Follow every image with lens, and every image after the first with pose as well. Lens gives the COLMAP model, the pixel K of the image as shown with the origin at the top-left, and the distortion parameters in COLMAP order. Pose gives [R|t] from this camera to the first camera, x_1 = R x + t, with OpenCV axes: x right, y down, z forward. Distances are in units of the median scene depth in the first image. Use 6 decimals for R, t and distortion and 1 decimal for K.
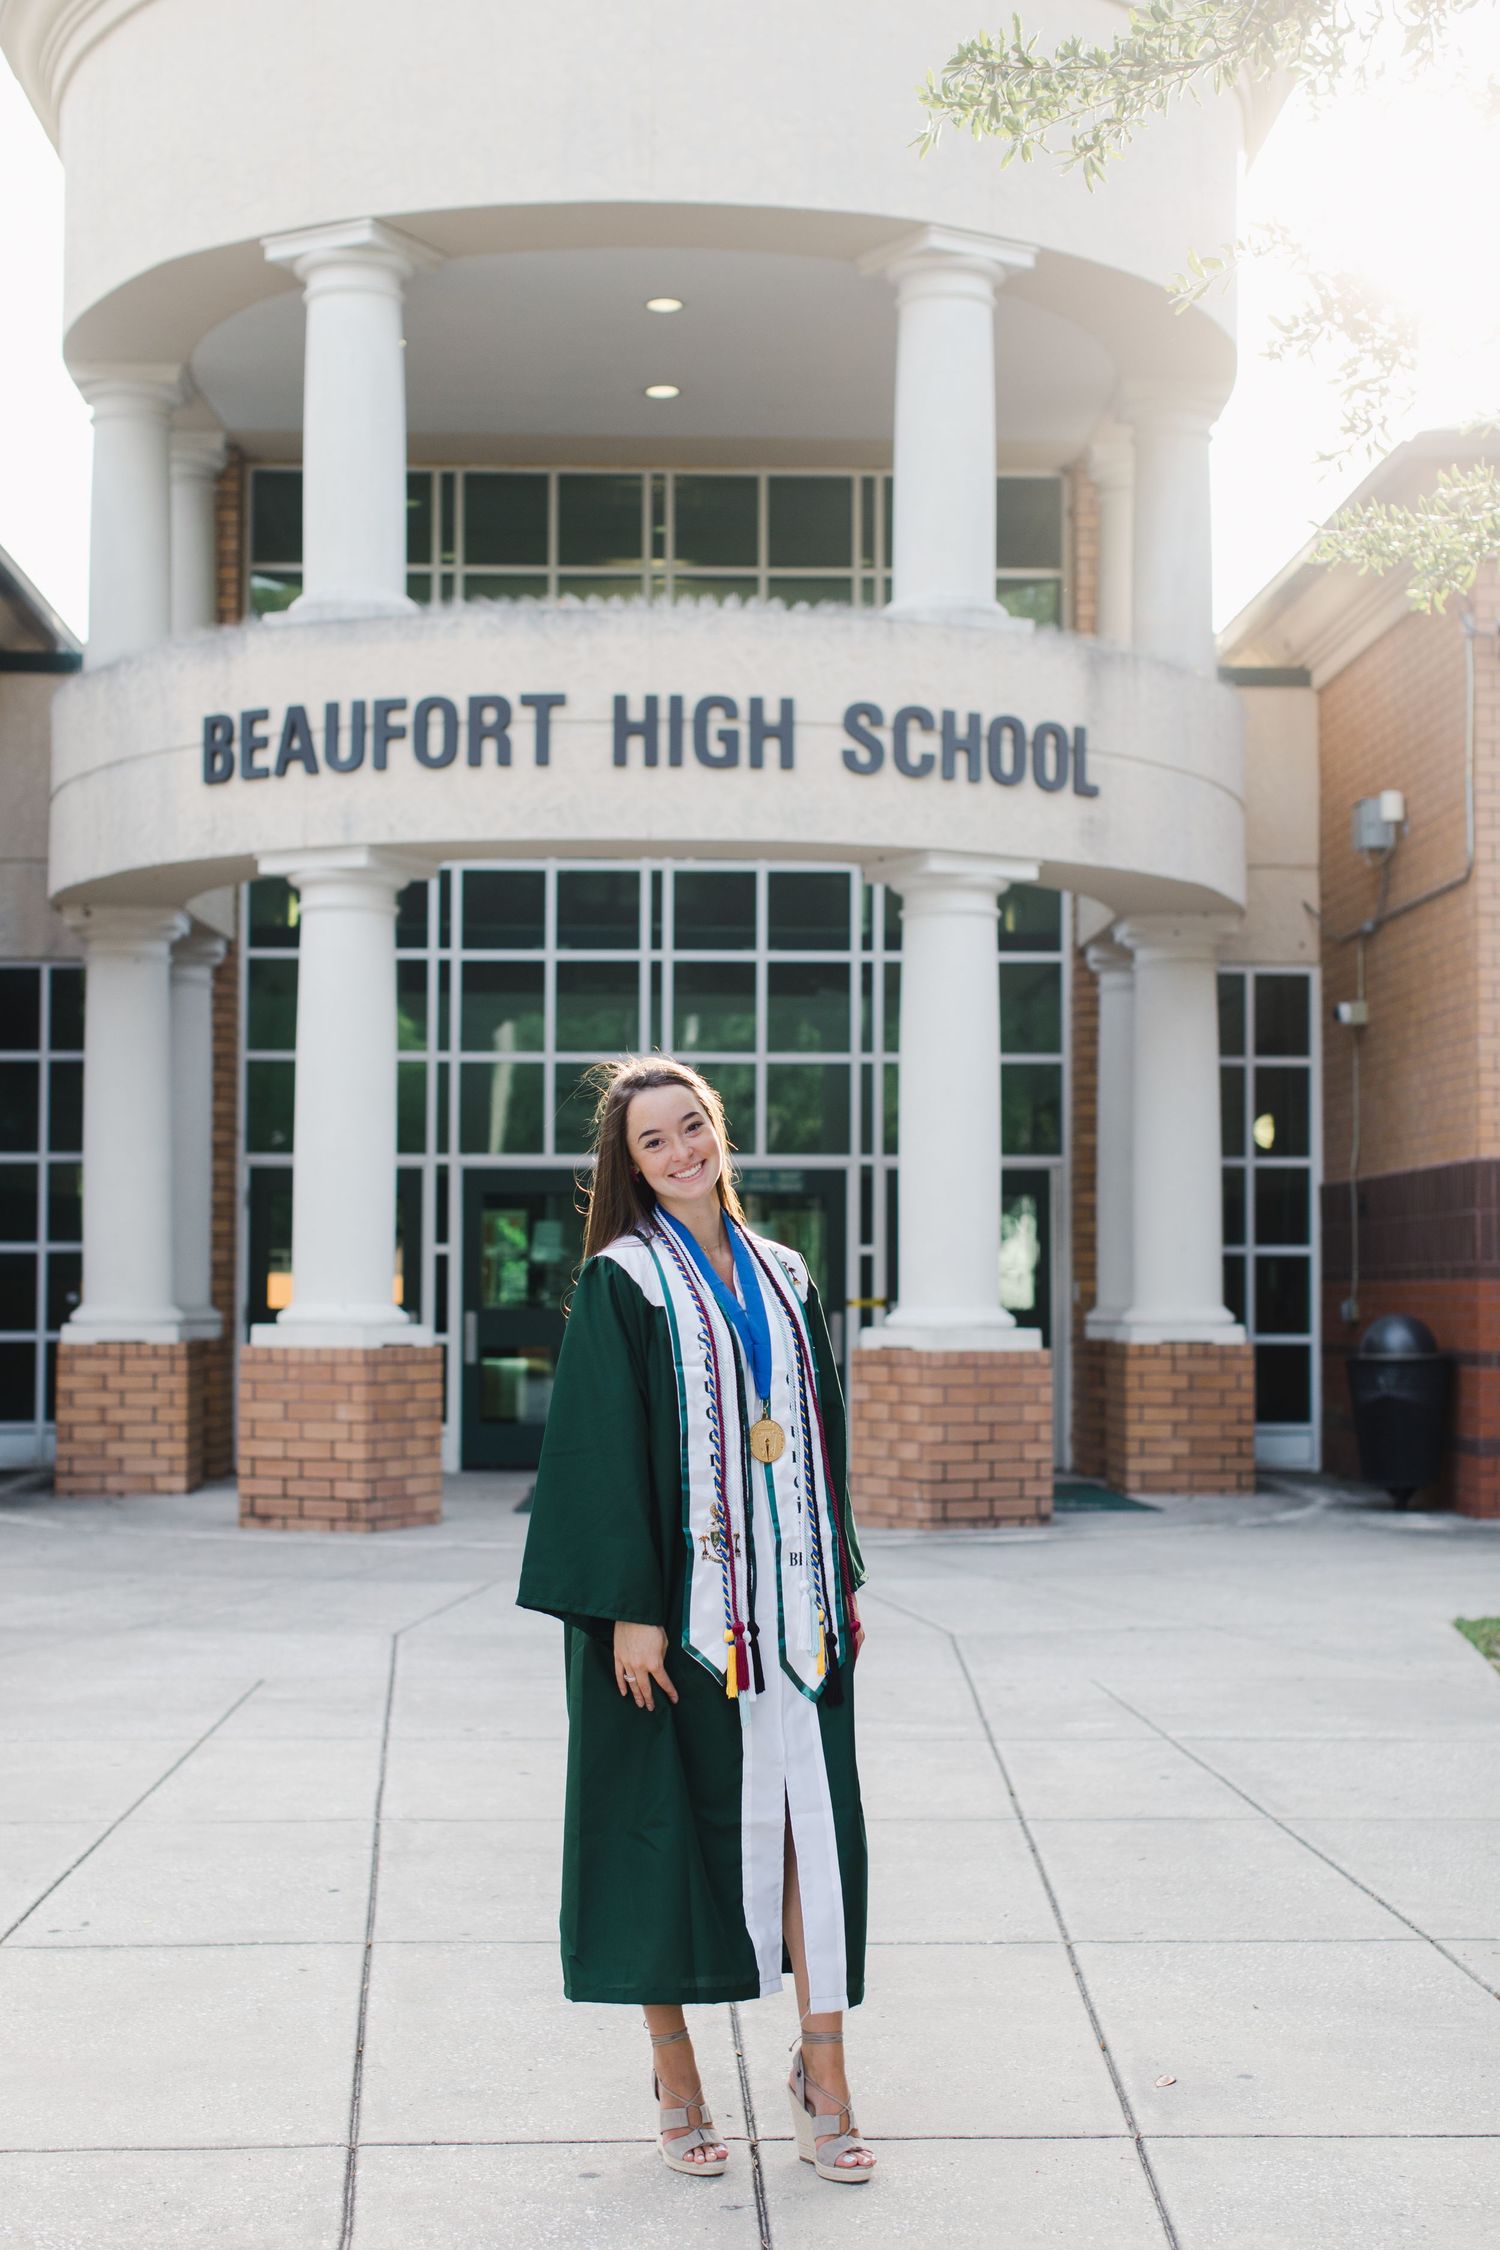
lens RADIAL K [[3243.2, 0, 750.0], [0, 3243.2, 1125.0], [0, 0, 1]] dist [0.001677, -0.073852]
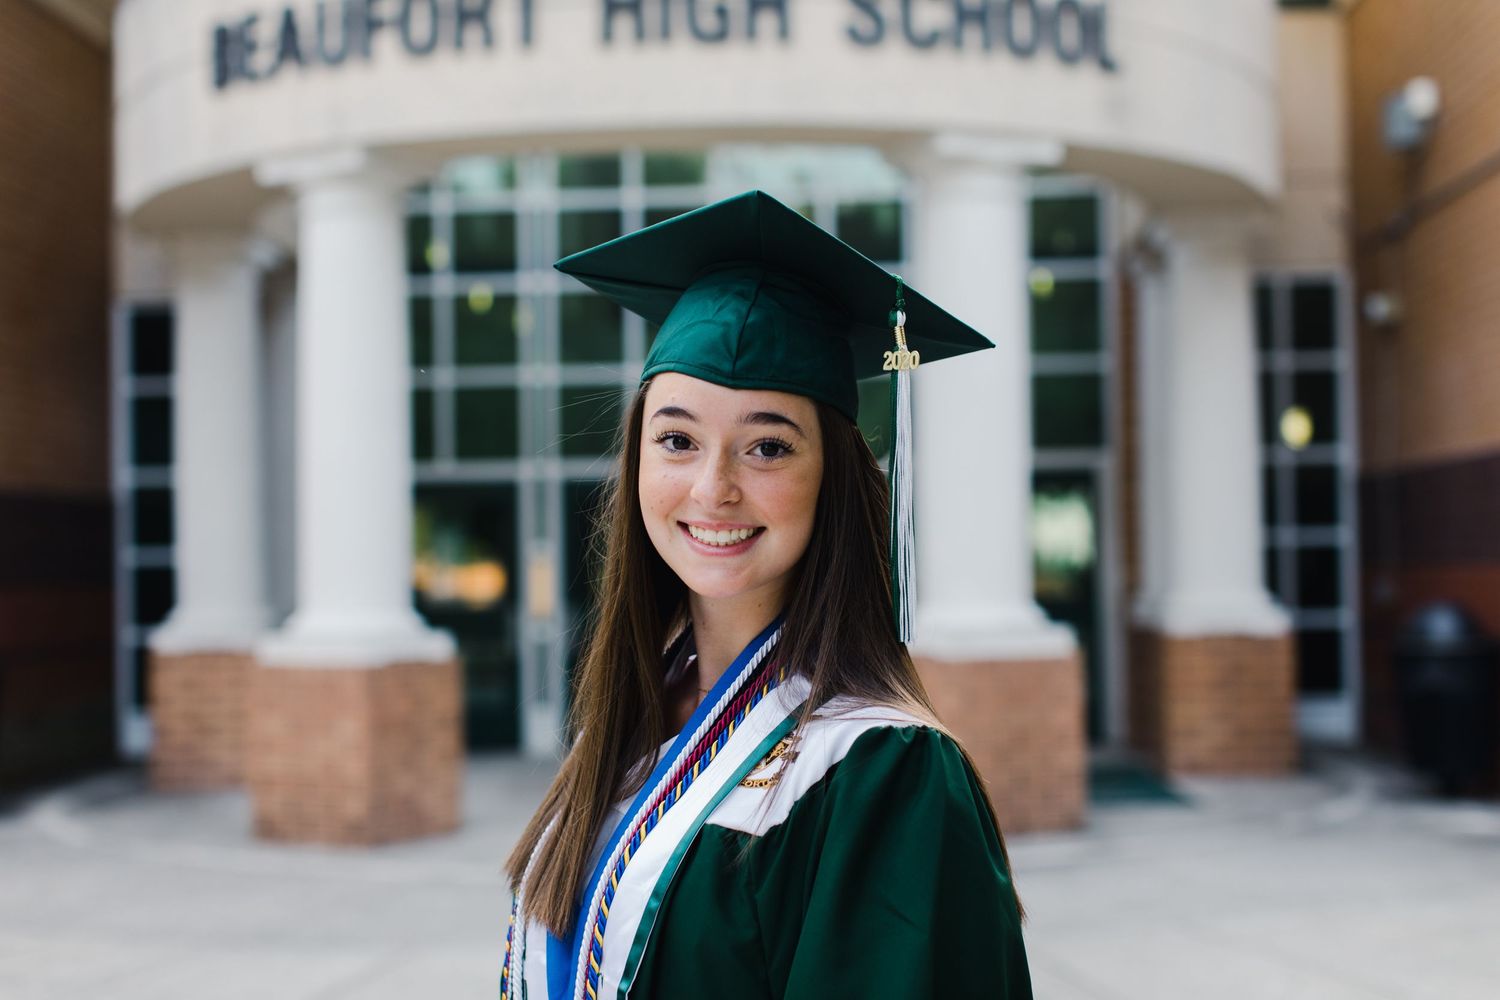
lens RADIAL K [[2144.7, 0, 750.0], [0, 2144.7, 500.0], [0, 0, 1]] dist [0.002136, -0.054667]
pose [[0.995973, -0.021361, -0.087067, 0.044818], [0.023281, 0.999506, 0.021097, 0.008415], [0.086574, -0.023039, 0.995979, 0.316221]]
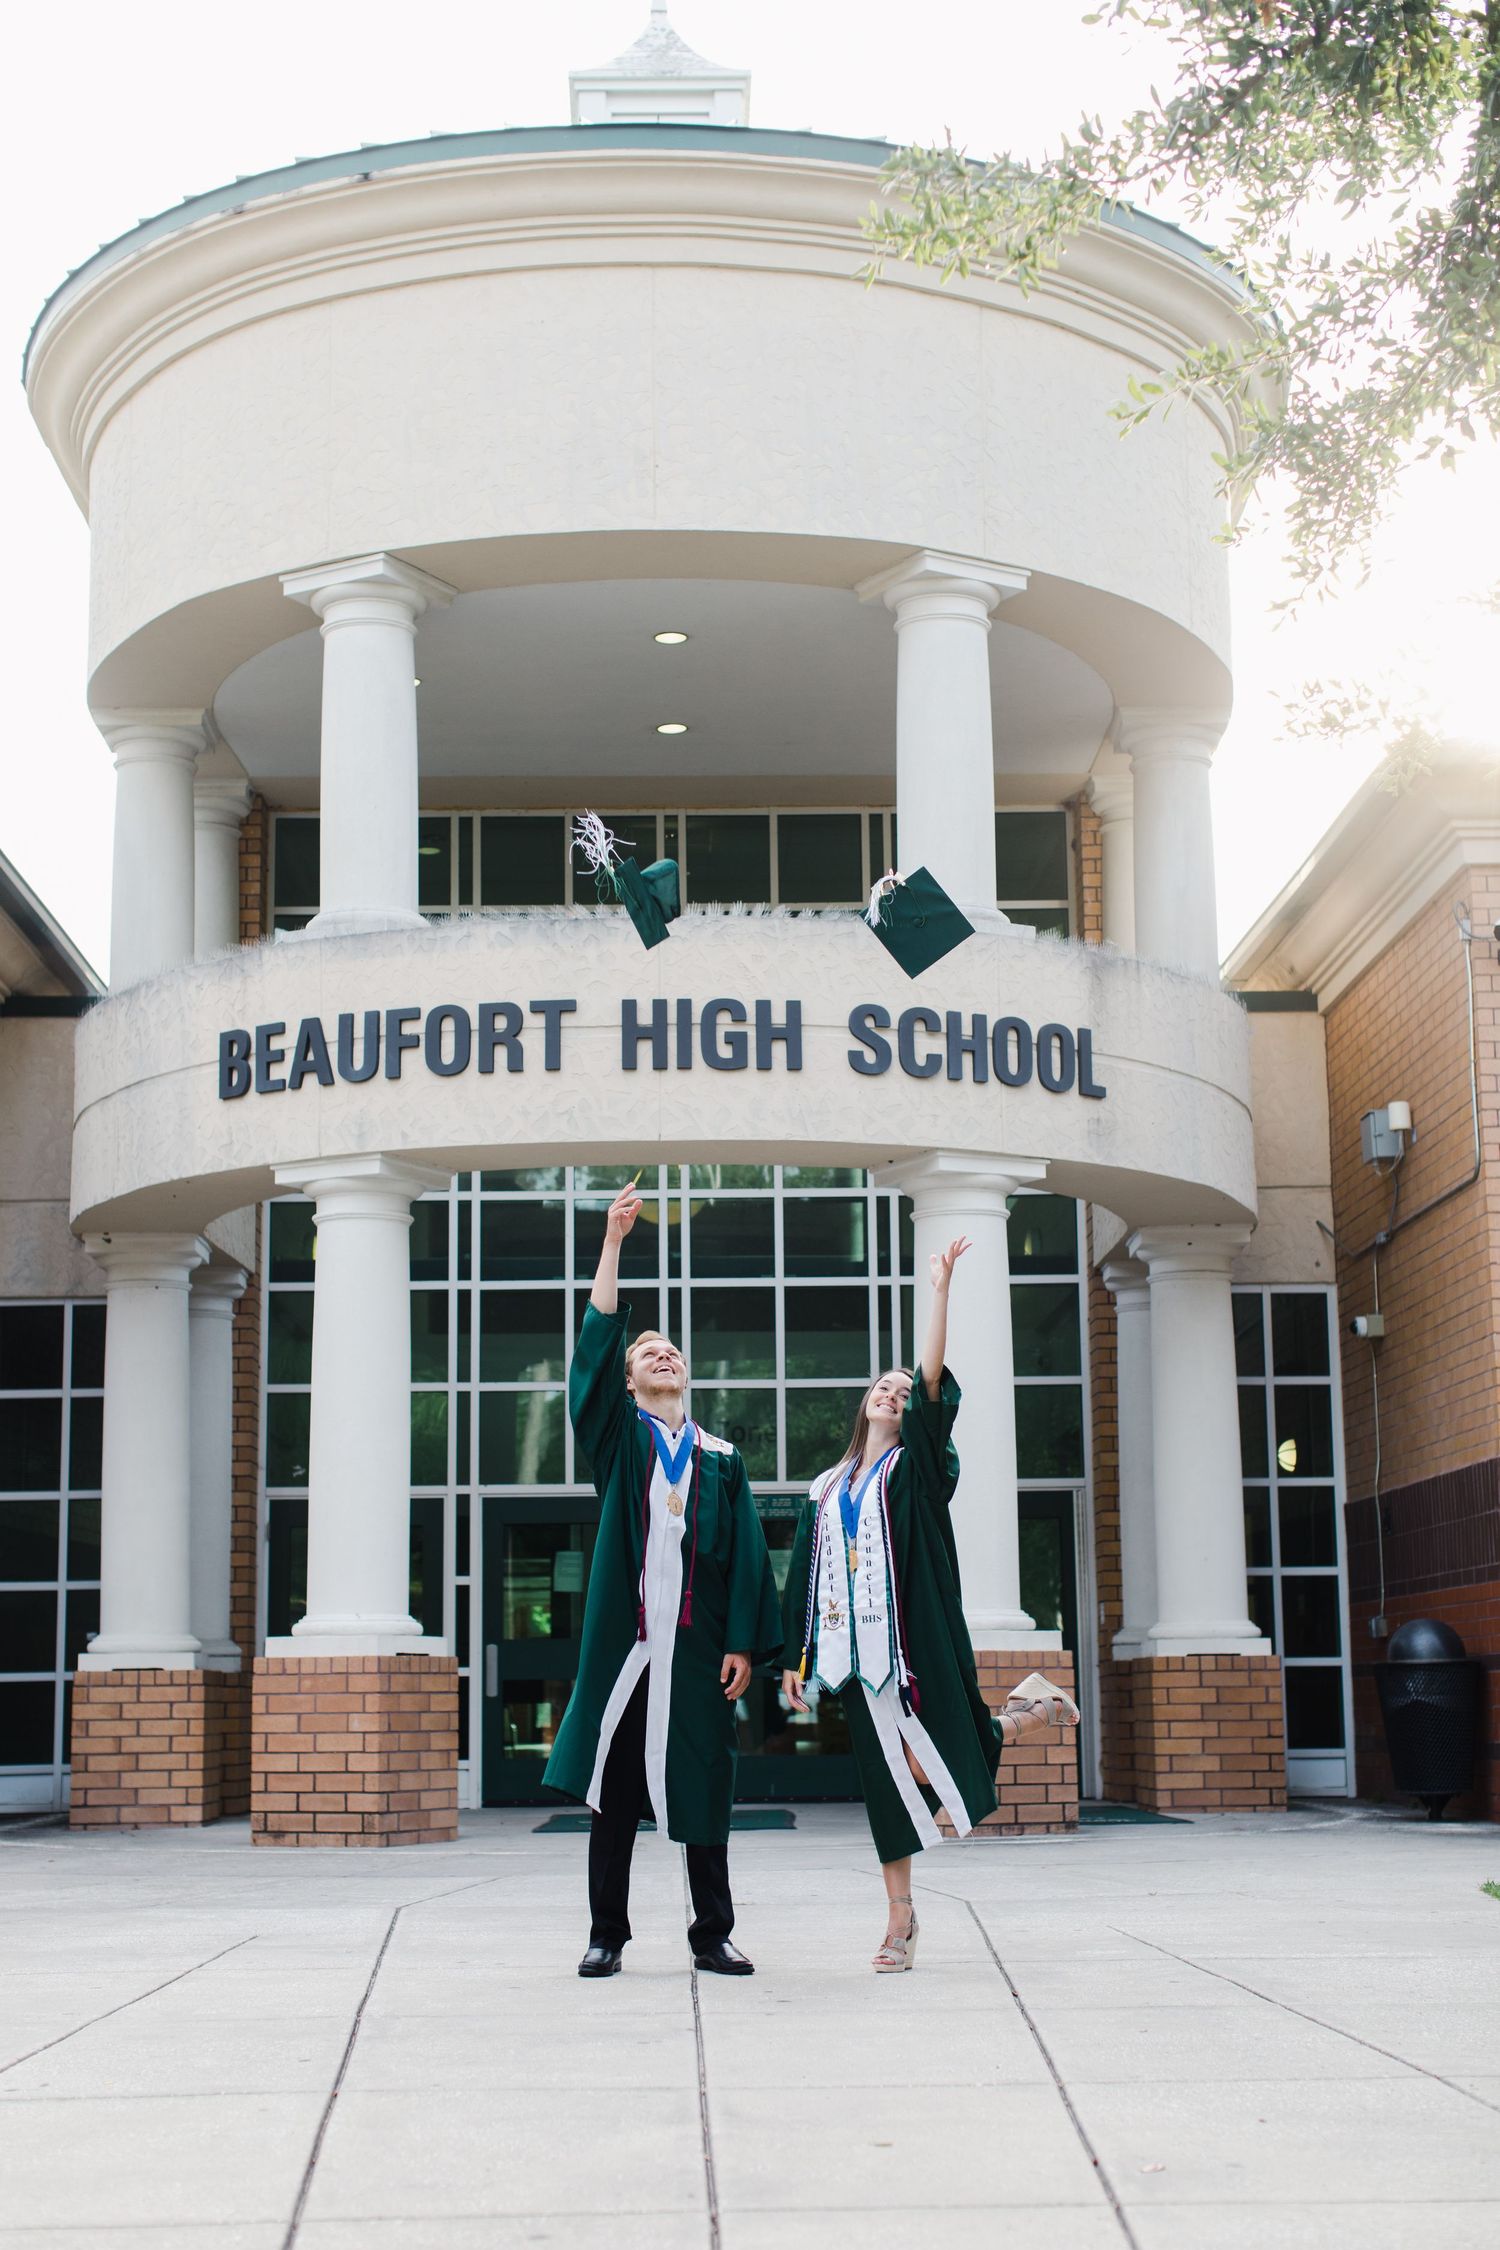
lens RADIAL K [[3217.0, 0, 750.0], [0, 3217.0, 1125.0], [0, 0, 1]] dist [0.002136, -0.054667]
pose [[0.999807, -0.016557, -0.010573, 0.006593], [0.015099, 0.991966, -0.125599, 0.027828], [0.012567, 0.125415, 0.992025, 0.004832]]
